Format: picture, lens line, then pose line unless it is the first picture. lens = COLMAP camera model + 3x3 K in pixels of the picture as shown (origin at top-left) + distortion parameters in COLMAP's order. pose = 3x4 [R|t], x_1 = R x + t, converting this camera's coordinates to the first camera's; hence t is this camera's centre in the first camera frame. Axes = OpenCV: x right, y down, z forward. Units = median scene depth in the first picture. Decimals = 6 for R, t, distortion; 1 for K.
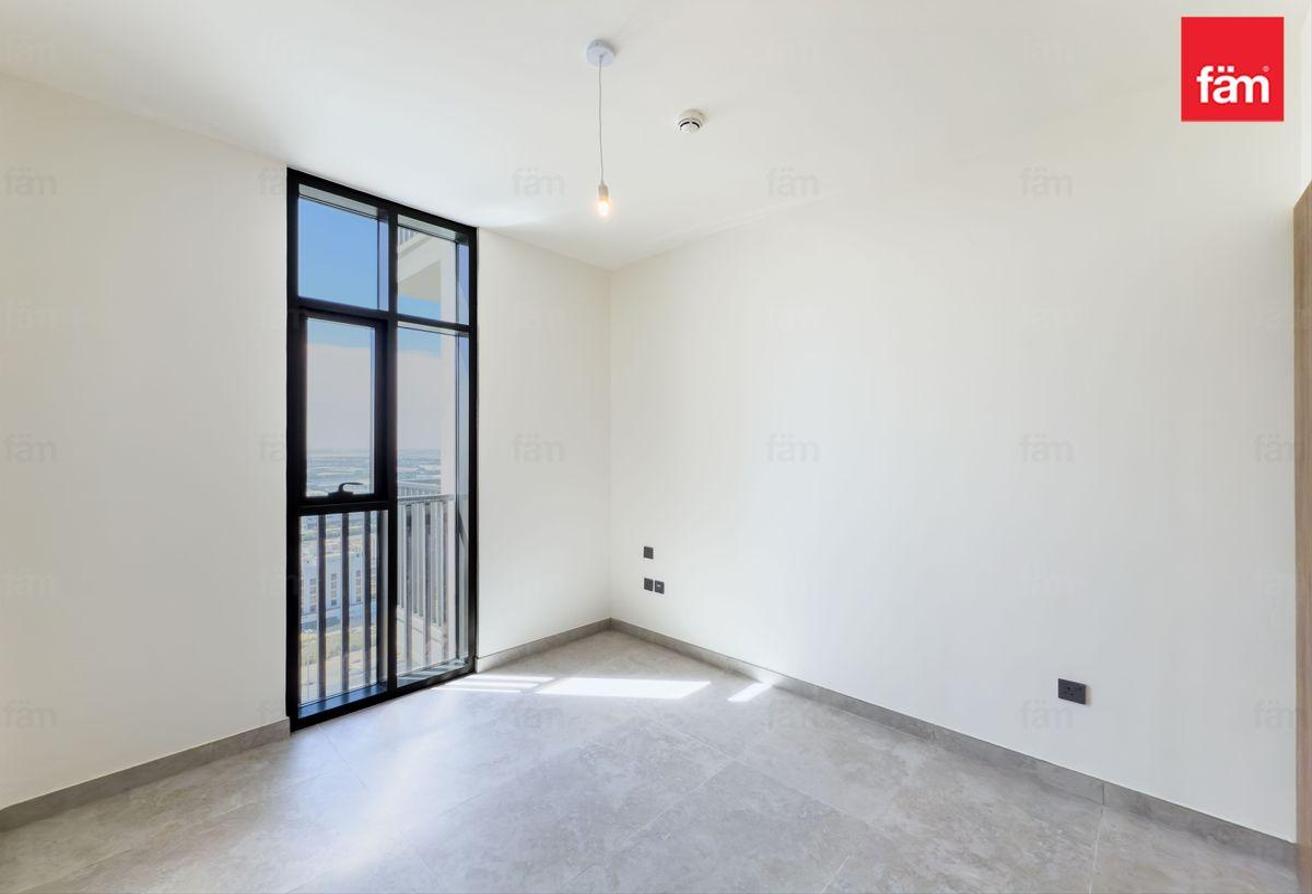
lens RADIAL K [[527.8, 0, 656.0], [0, 527.8, 447.0], [0, 0, 1]] dist [-0.001435, -0.000361]
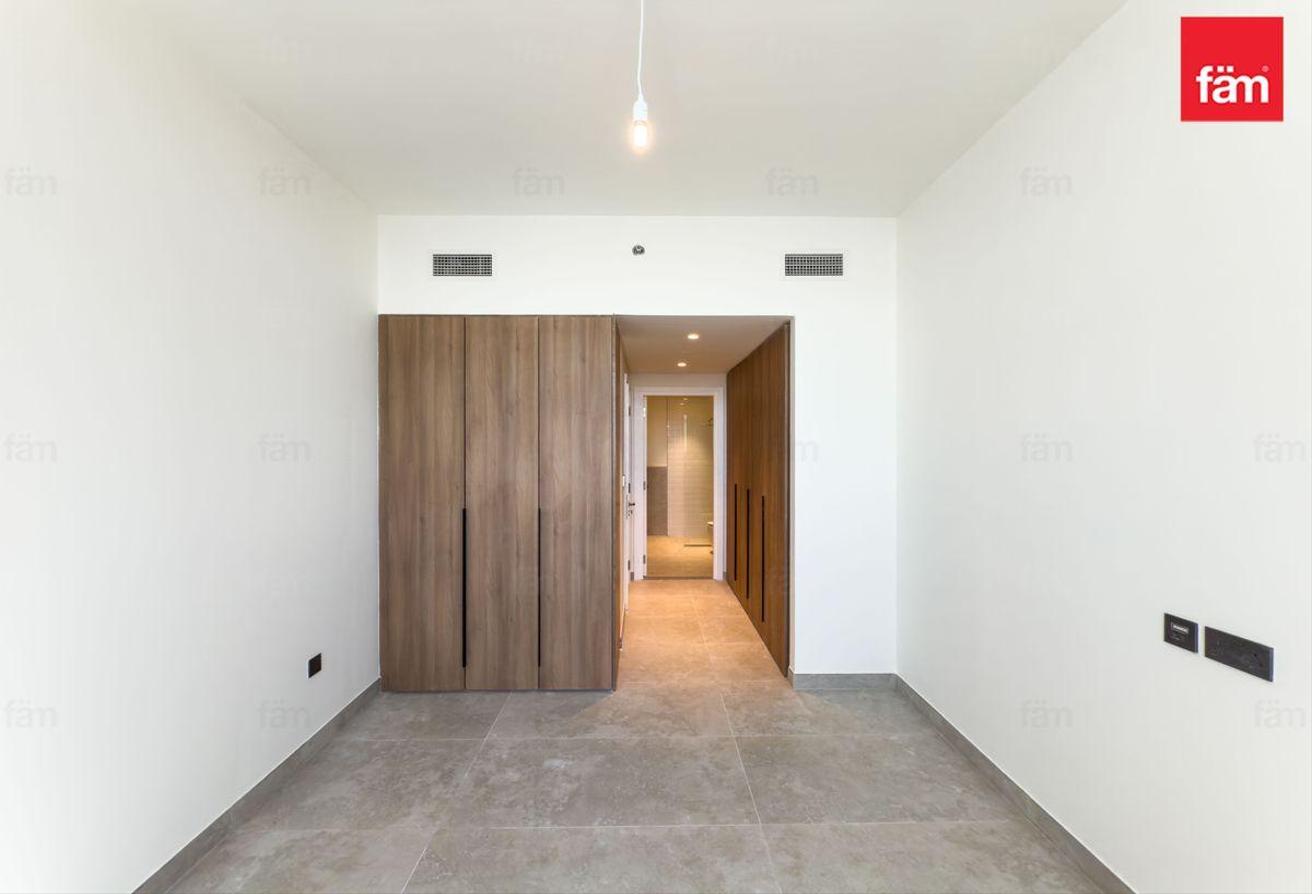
lens RADIAL K [[527.8, 0, 656.0], [0, 527.8, 447.0], [0, 0, 1]] dist [-0.001435, -0.000361]
pose [[-0.696457, -0.001249, 0.717597, -0.620406], [-0.002013, 0.999998, -0.000214, -0.012923], [-0.717595, -0.001593, -0.696458, 1.439030]]
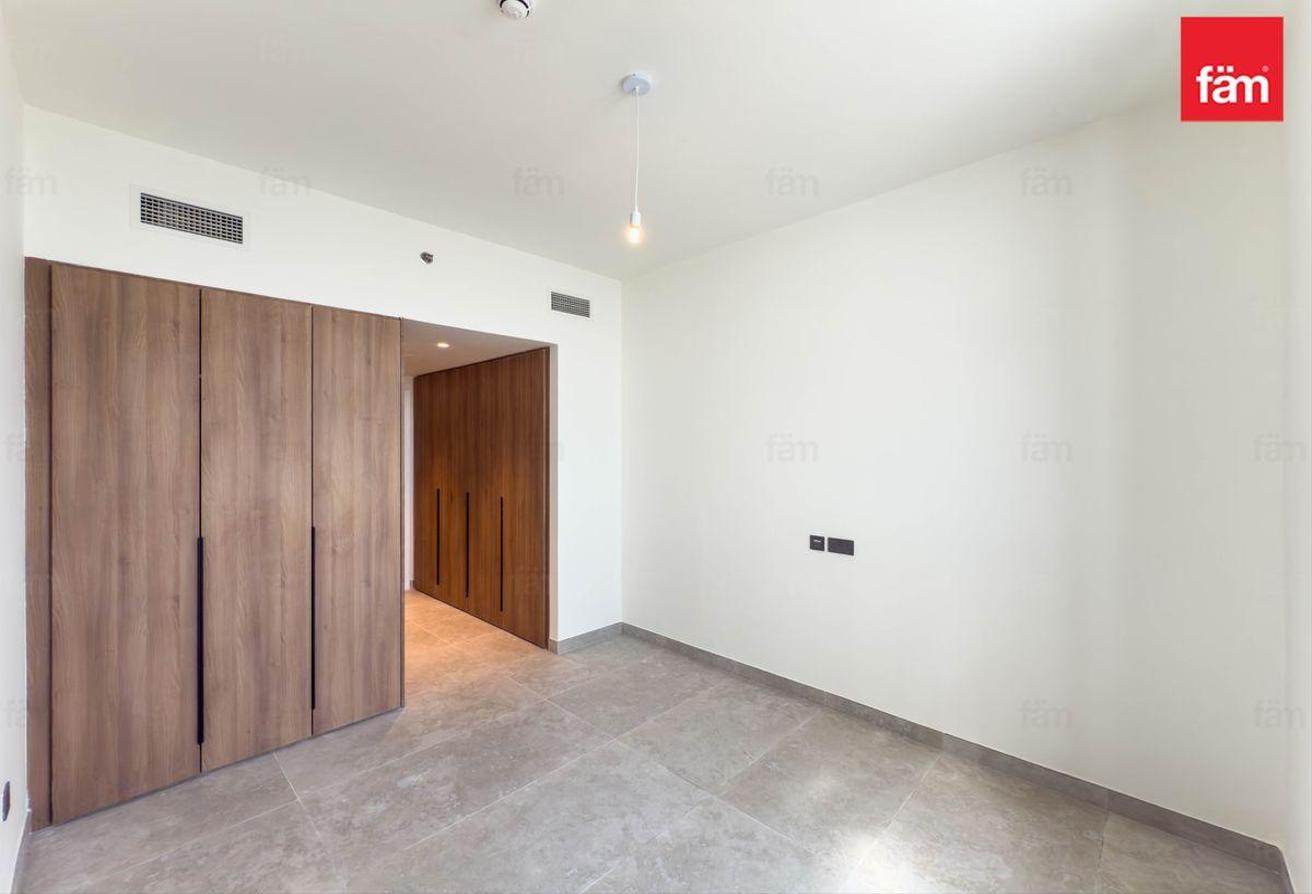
lens RADIAL K [[527.8, 0, 656.0], [0, 527.8, 447.0], [0, 0, 1]] dist [-0.001435, -0.000361]
pose [[-0.999819, 0.002240, 0.018907, -0.152042], [0.002191, 0.999994, -0.002595, -0.030850], [-0.018913, -0.002553, -0.999818, 1.951792]]
